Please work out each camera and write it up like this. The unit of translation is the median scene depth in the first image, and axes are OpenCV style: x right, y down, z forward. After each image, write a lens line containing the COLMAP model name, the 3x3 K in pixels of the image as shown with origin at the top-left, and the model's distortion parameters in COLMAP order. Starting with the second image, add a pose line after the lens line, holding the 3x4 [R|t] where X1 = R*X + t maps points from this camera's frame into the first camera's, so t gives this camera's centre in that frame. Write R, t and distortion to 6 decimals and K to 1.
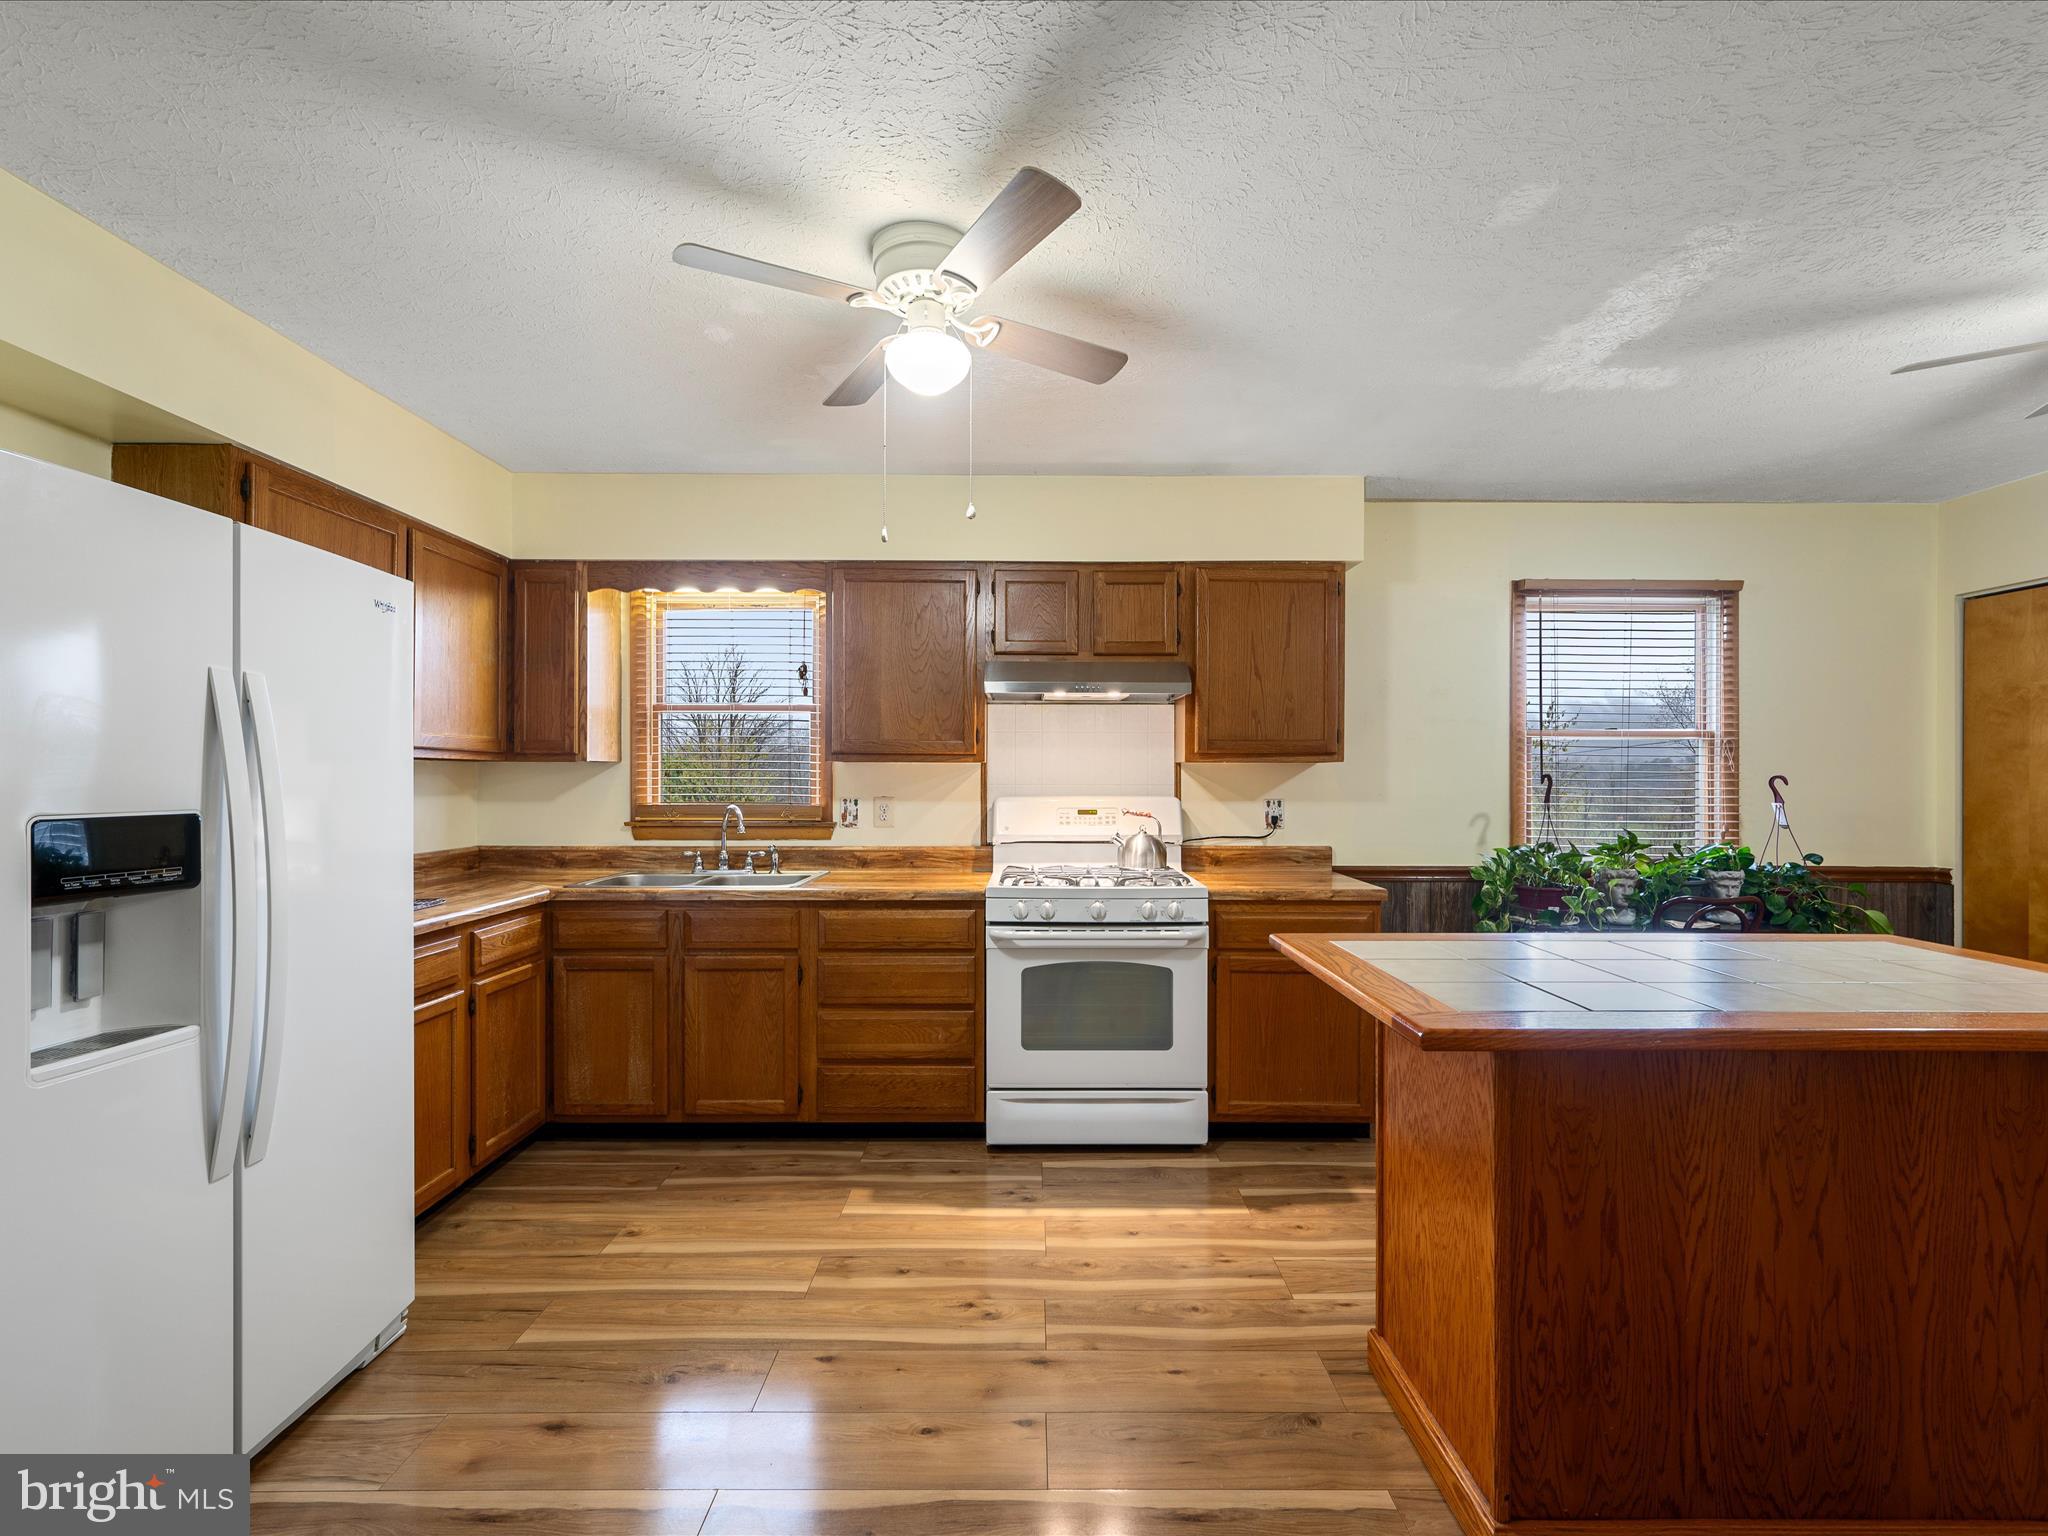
lens RADIAL K [[910.6, 0, 1019.4], [0, 910.6, 777.5], [0, 0, 1]] dist [0.000312, -0.000101]
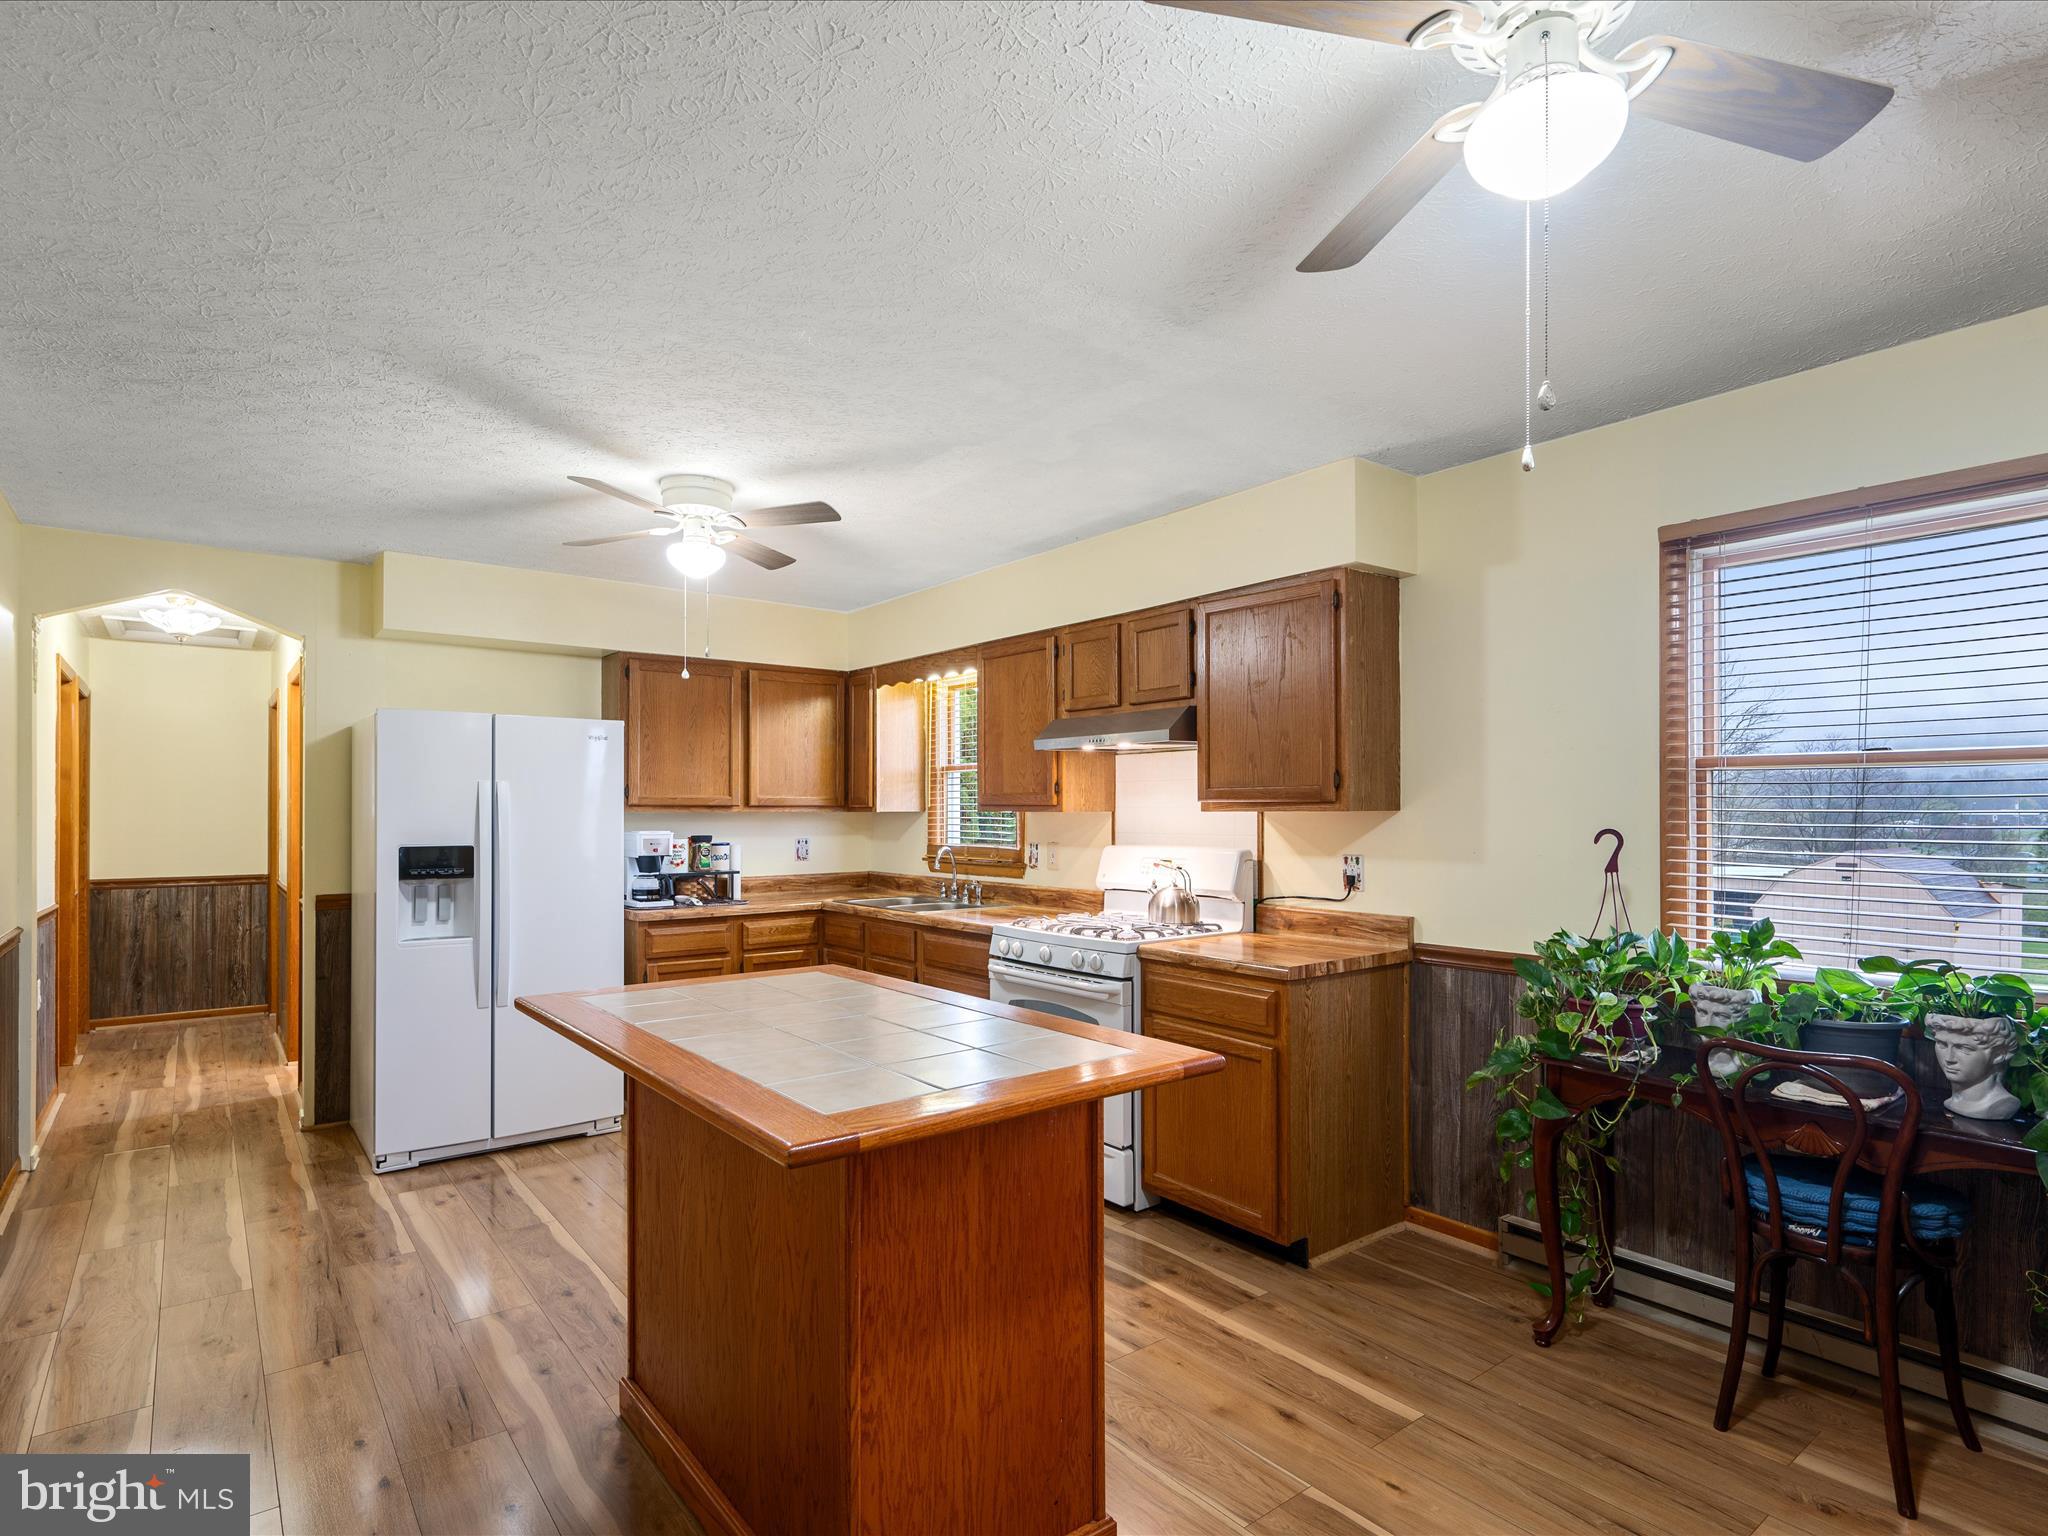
lens RADIAL K [[1038.9, 0, 1025.0], [0, 1038.9, 801.9], [0, 0, 1]] dist [0.001605, 0.000060]
pose [[0.627390, -0.009644, -0.778646, 0.887542], [0.003806, 0.999949, -0.009319, -0.017880], [0.778696, 0.002883, 0.627395, 0.192891]]
